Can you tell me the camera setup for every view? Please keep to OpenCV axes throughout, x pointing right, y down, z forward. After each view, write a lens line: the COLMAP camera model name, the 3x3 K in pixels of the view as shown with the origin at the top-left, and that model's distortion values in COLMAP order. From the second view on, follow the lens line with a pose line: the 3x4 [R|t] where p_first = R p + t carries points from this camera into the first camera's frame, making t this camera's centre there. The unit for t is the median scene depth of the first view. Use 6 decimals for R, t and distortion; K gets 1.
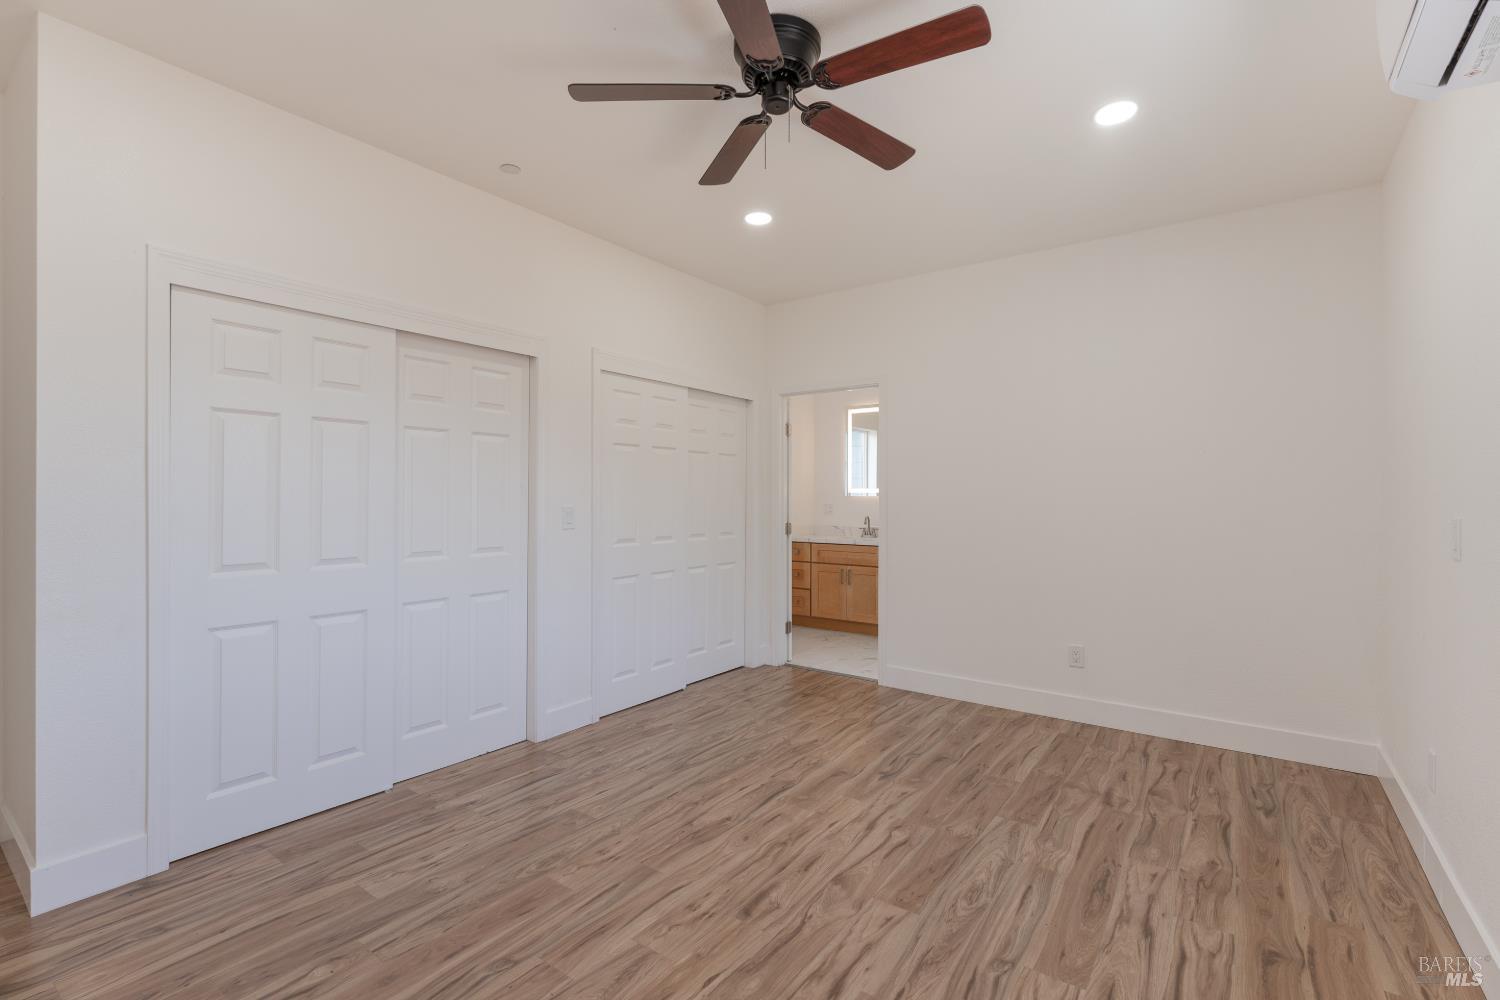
lens RADIAL K [[695.3, 0, 748.8], [0, 695.3, 494.2], [0, 0, 1]] dist [0.001428, -0.000150]
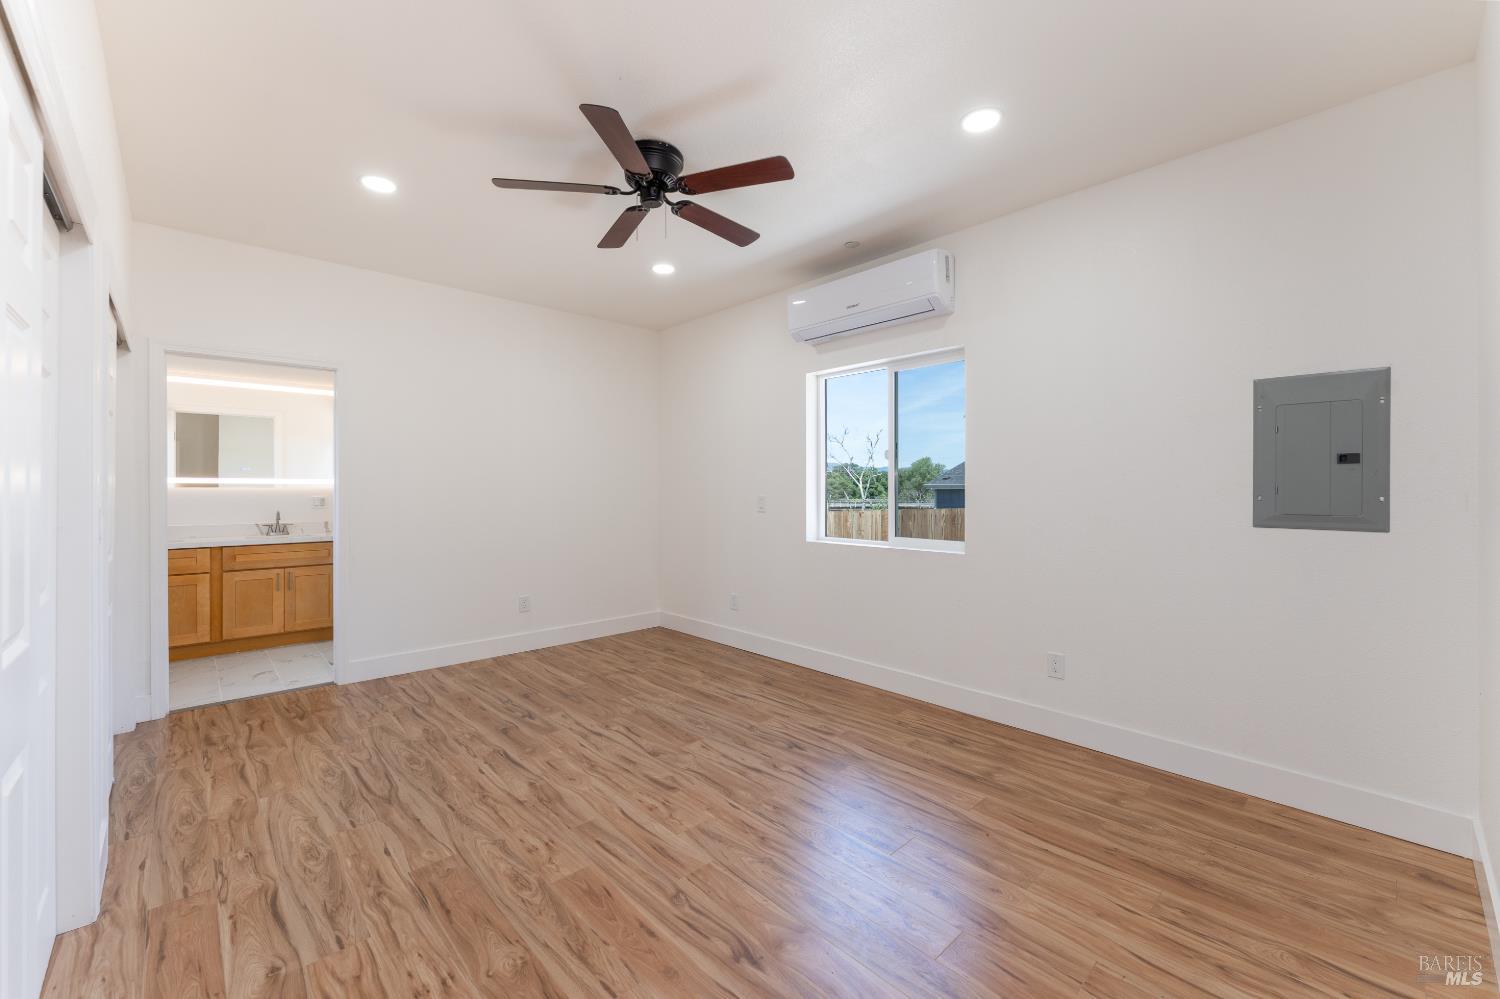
lens RADIAL K [[612.3, 0, 752.6], [0, 612.3, 500.9], [0, 0, 1]] dist [-0.002158, 0.000314]
pose [[0.165685, -0.022844, 0.985914, -0.827027], [-0.001967, 0.999722, 0.023495, -0.002739], [-0.986177, -0.005832, 0.165594, 0.451212]]
